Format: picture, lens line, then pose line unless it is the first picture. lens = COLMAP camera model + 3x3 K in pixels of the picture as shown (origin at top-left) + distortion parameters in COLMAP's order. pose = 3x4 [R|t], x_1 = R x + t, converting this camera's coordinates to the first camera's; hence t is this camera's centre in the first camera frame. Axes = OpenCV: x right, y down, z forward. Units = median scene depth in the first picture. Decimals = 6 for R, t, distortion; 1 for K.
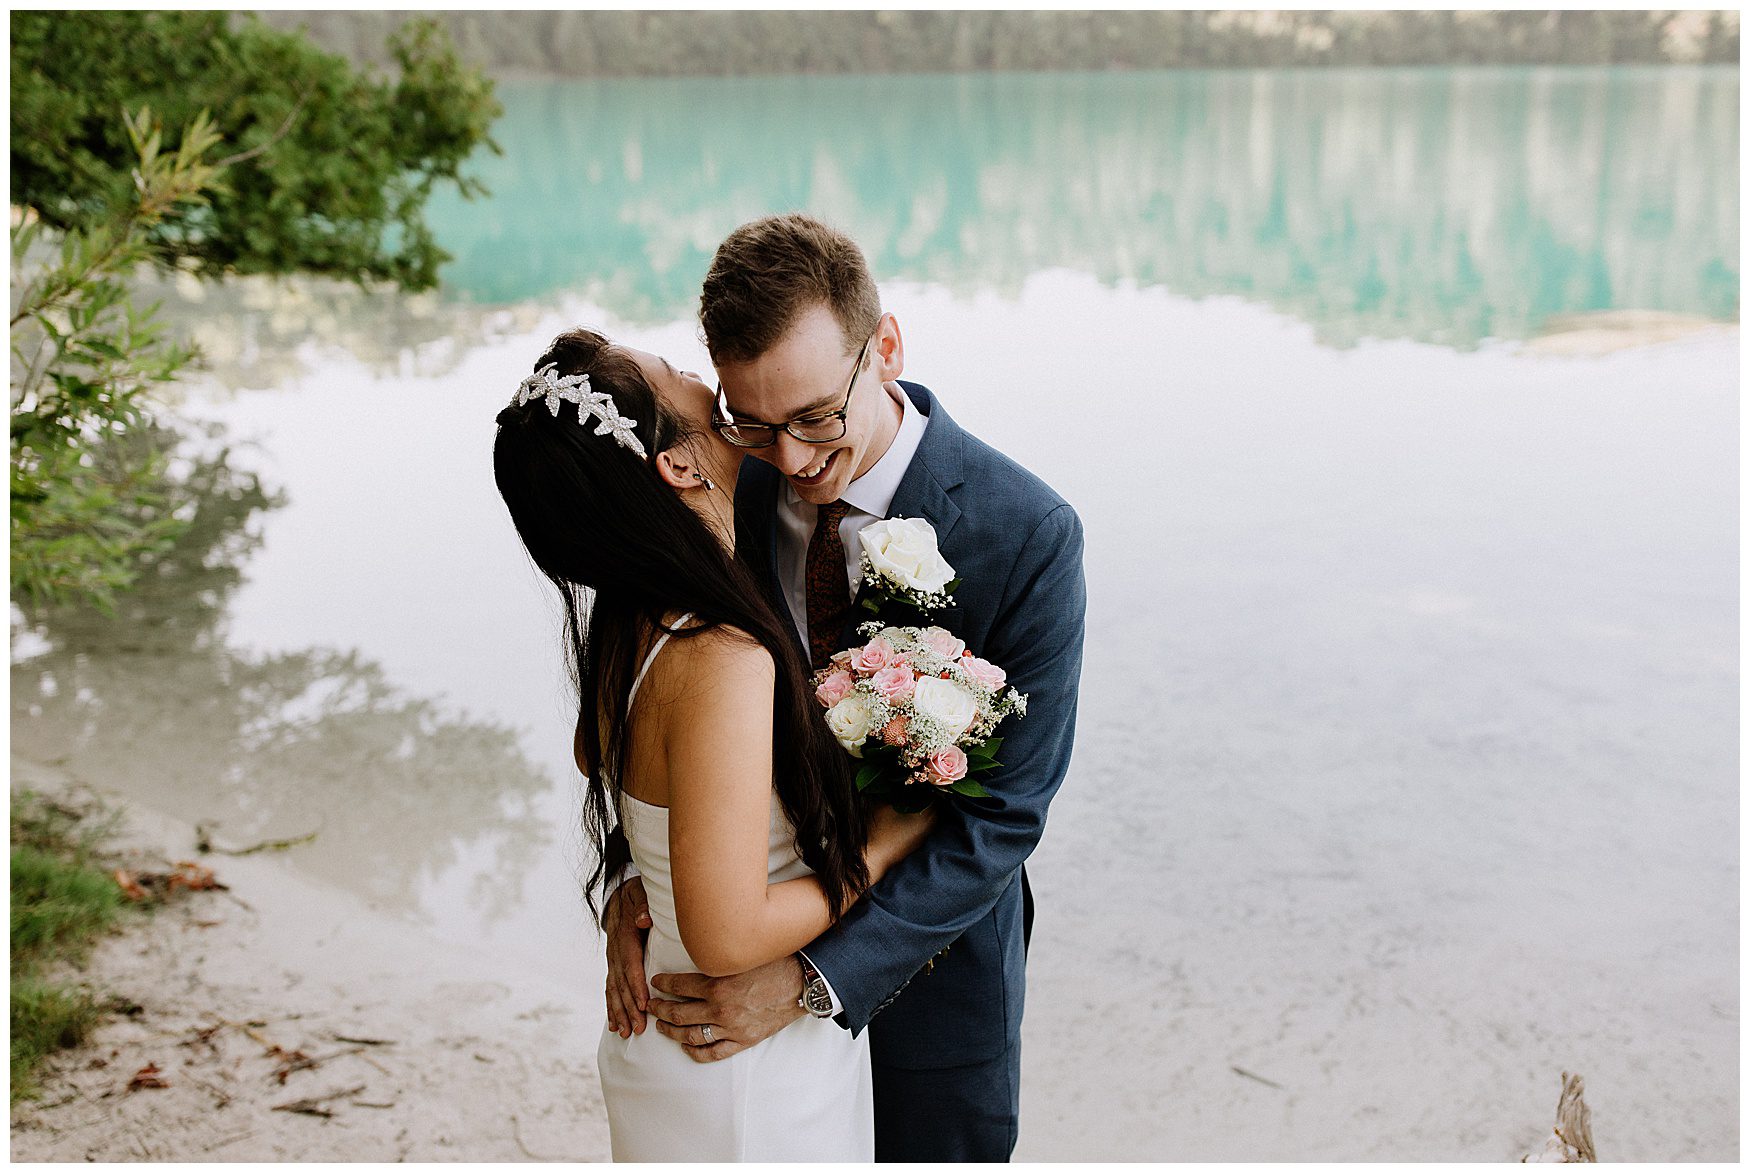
lens RADIAL K [[1787.2, 0, 926.0], [0, 1787.2, 598.5], [0, 0, 1]] dist [0.000659, 0.000000]
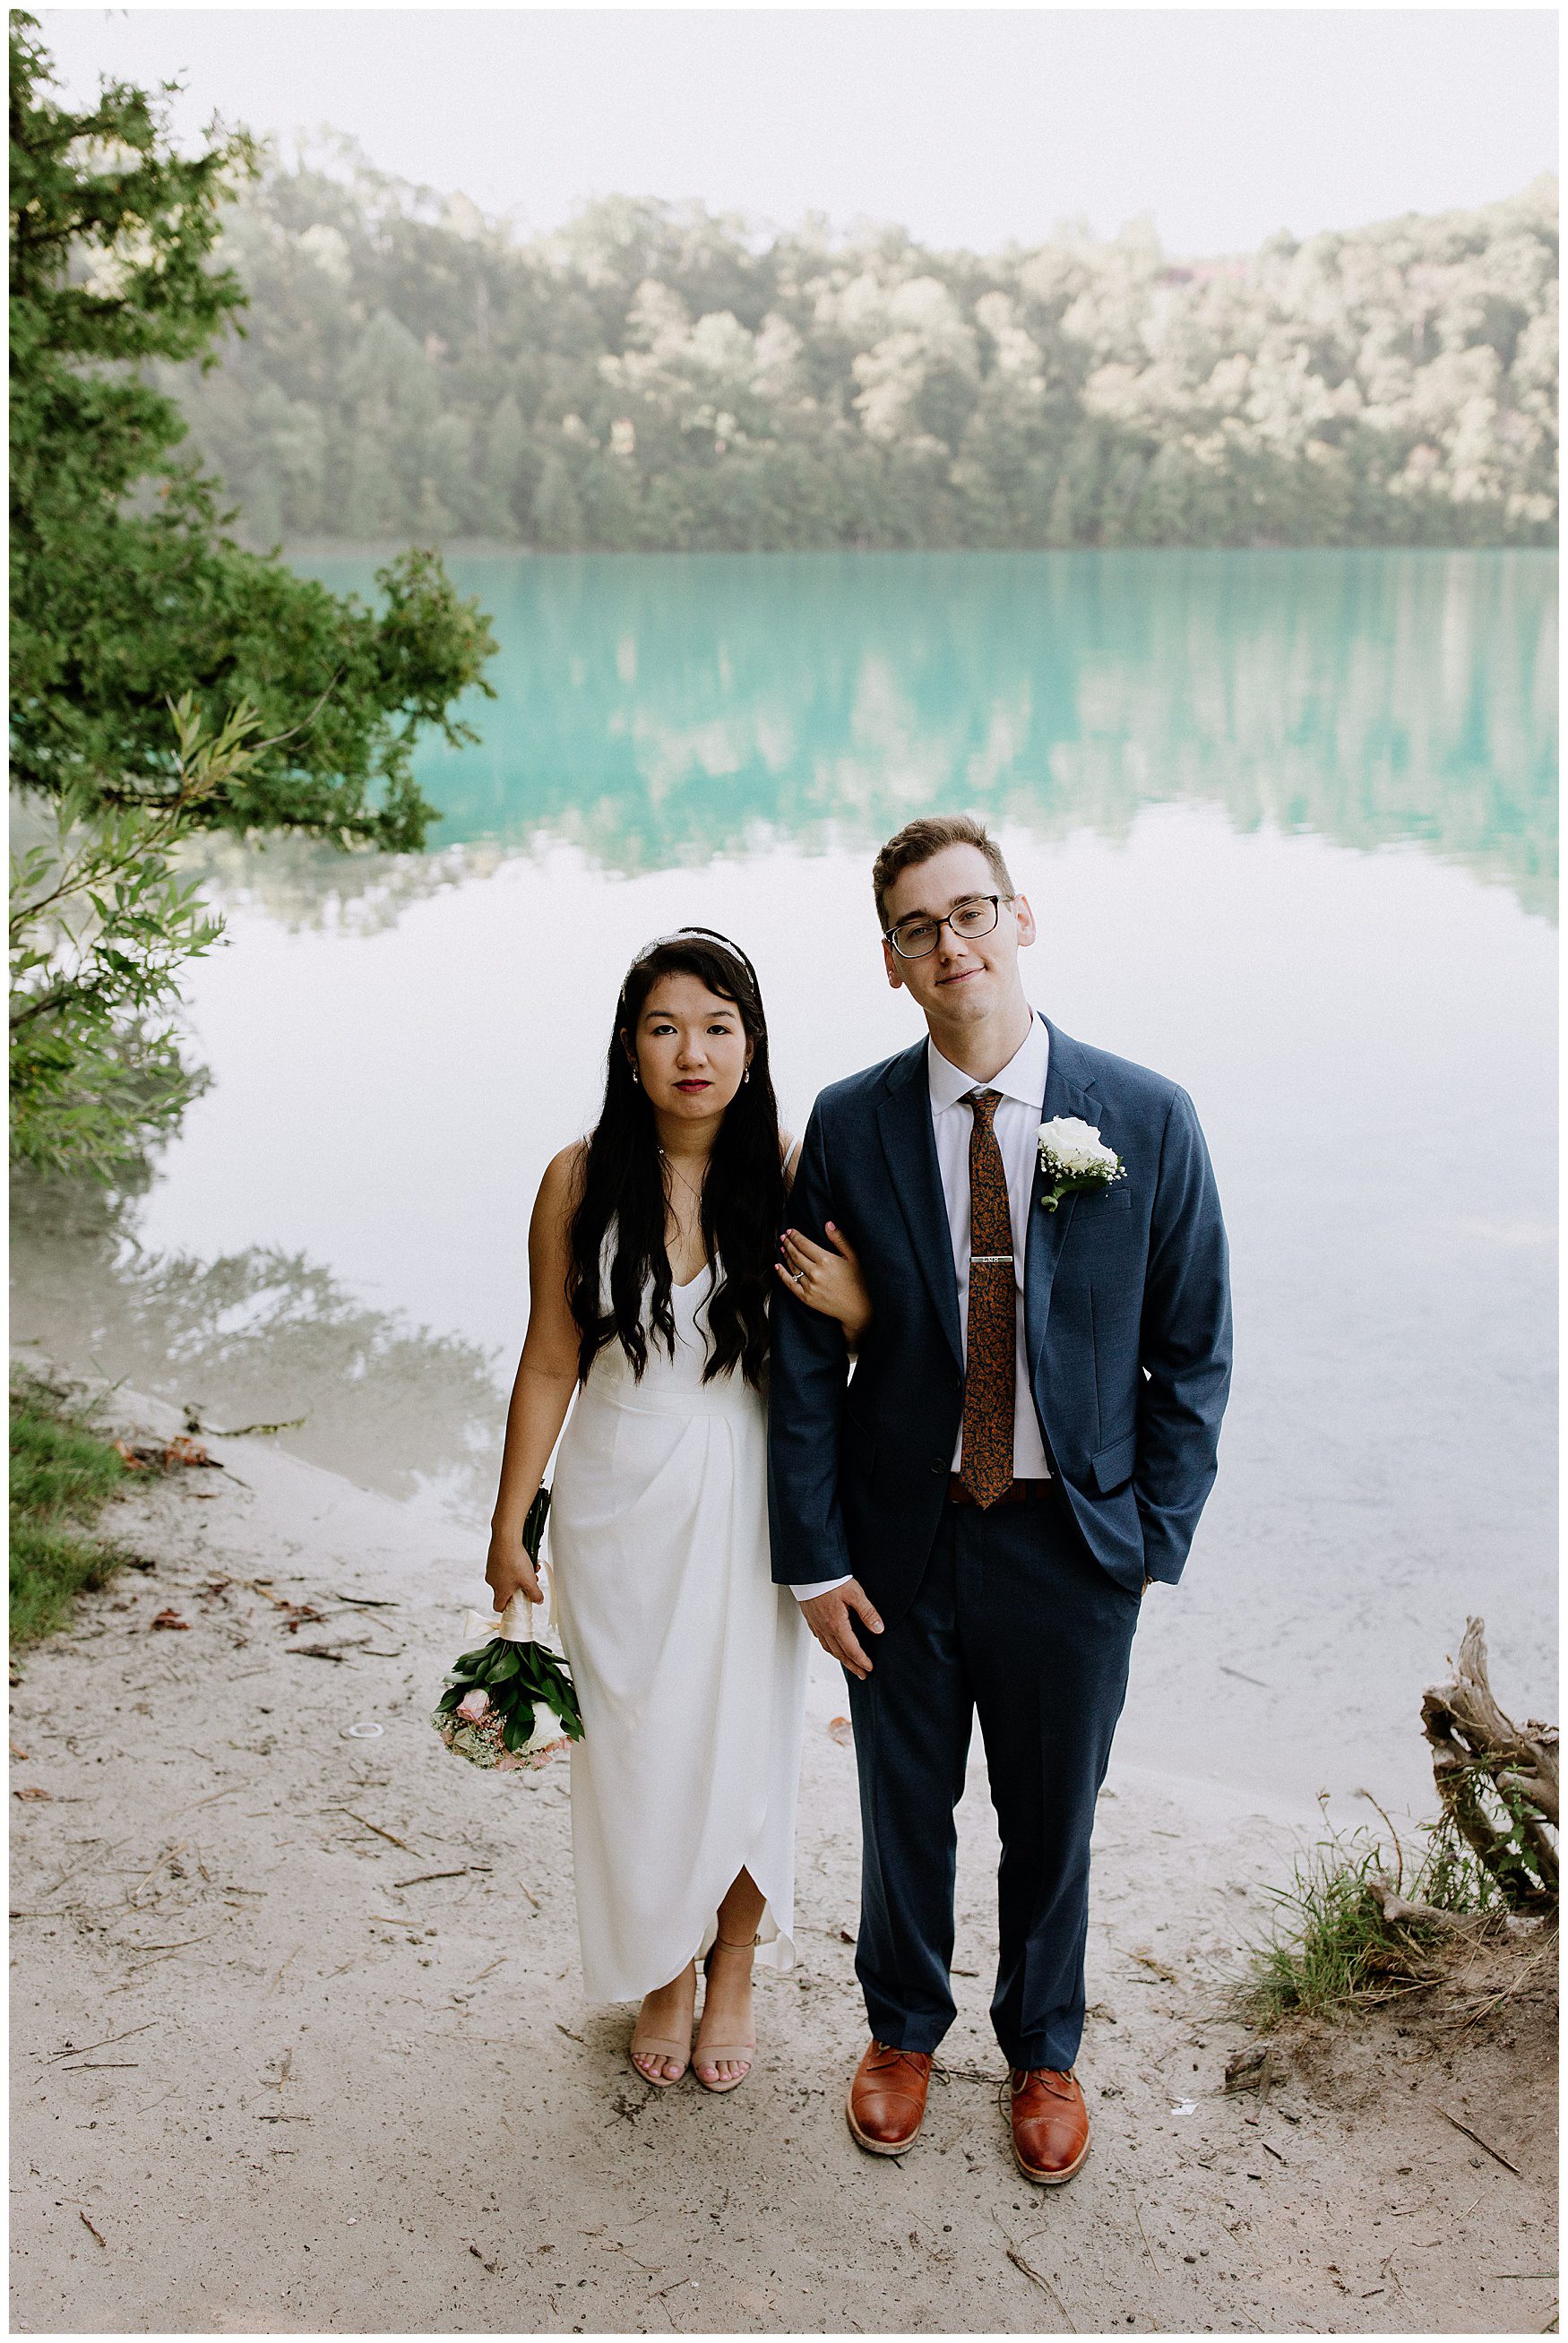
lens RADIAL K [[2392.8, 0, 830.4], [0, 2392.8, 1172.5], [0, 0, 1]] dist [0.000659, 0.000000]
pose [[0.997156, 0.028444, -0.069788, 0.021469], [-0.030284, 0.999217, -0.025460, 0.014995], [0.069009, 0.027501, 0.997237, -0.192488]]
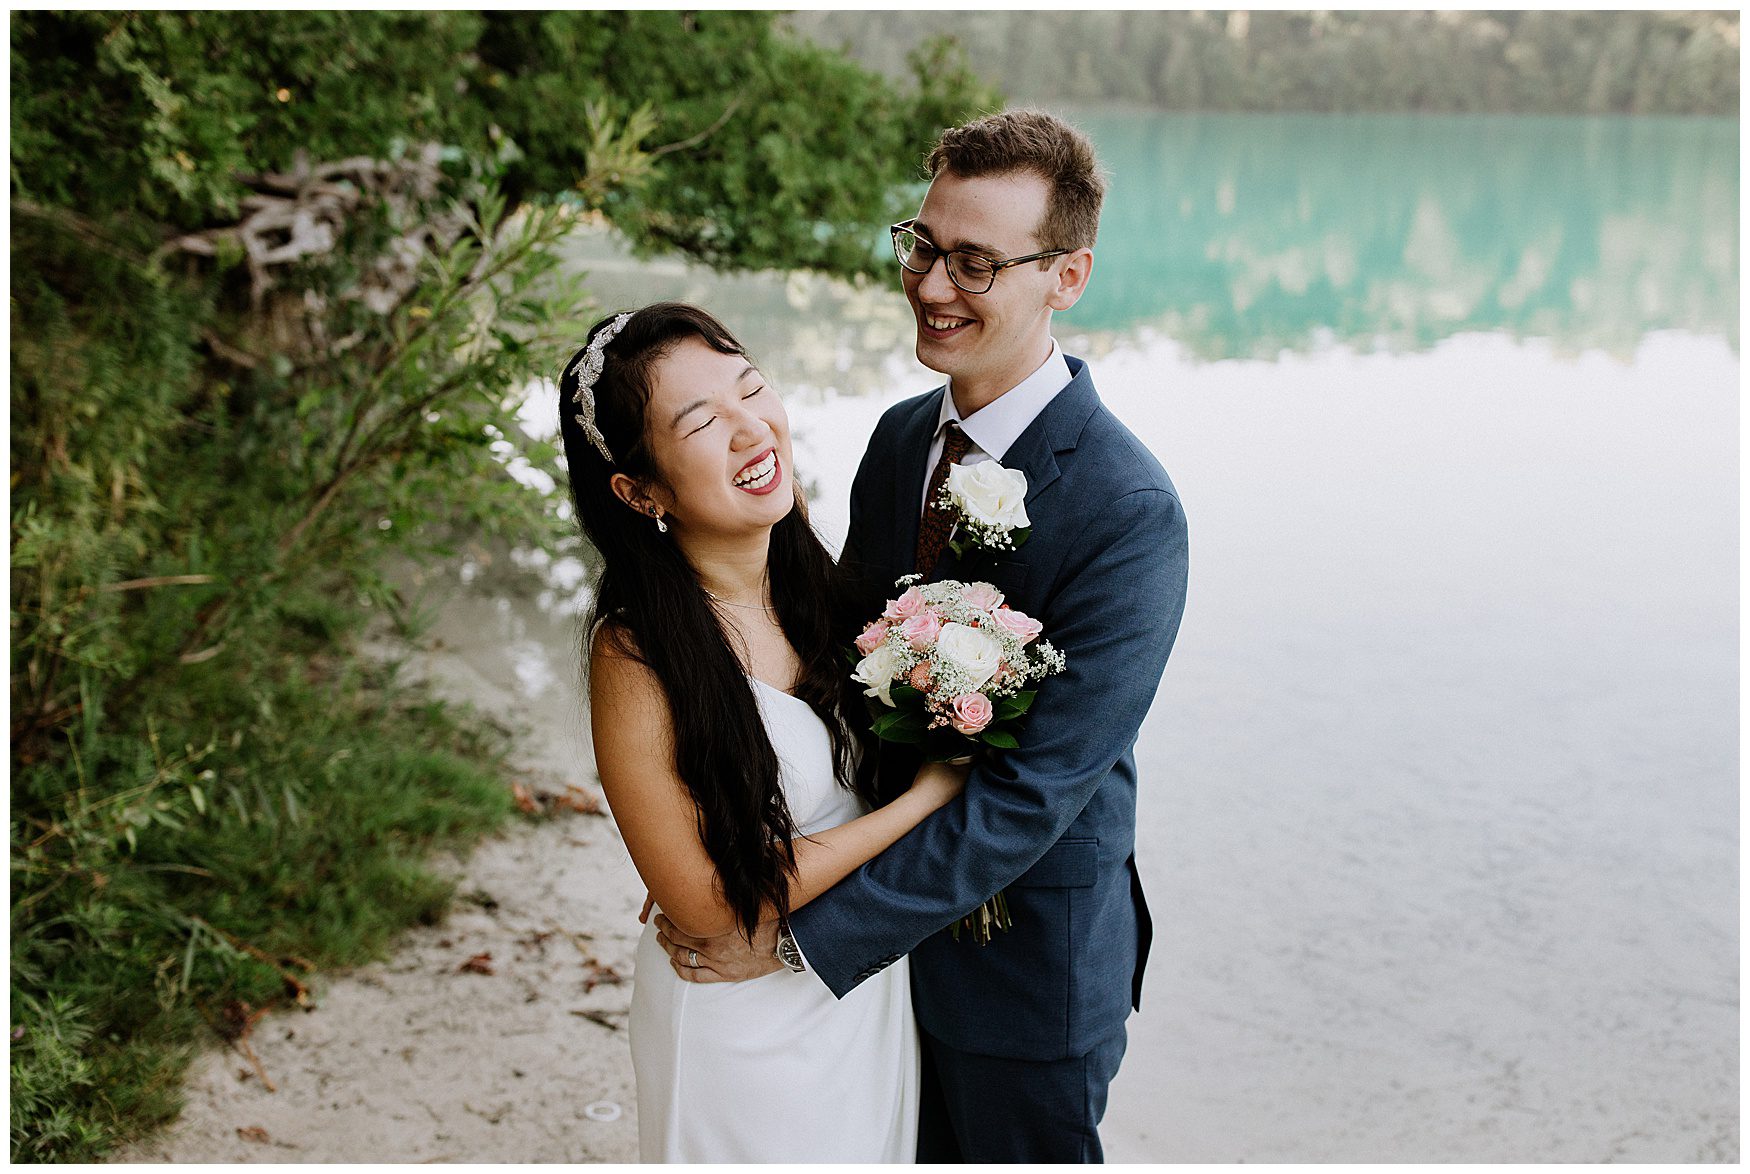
lens RADIAL K [[1787.2, 0, 848.0], [0, 1787.2, 606.1], [0, 0, 1]] dist [0.000659, 0.000000]
pose [[0.931914, 0.117862, -0.342994, 0.067074], [-0.122916, 0.992392, 0.007052, 0.005923], [0.341216, 0.035588, 0.939311, 0.013784]]
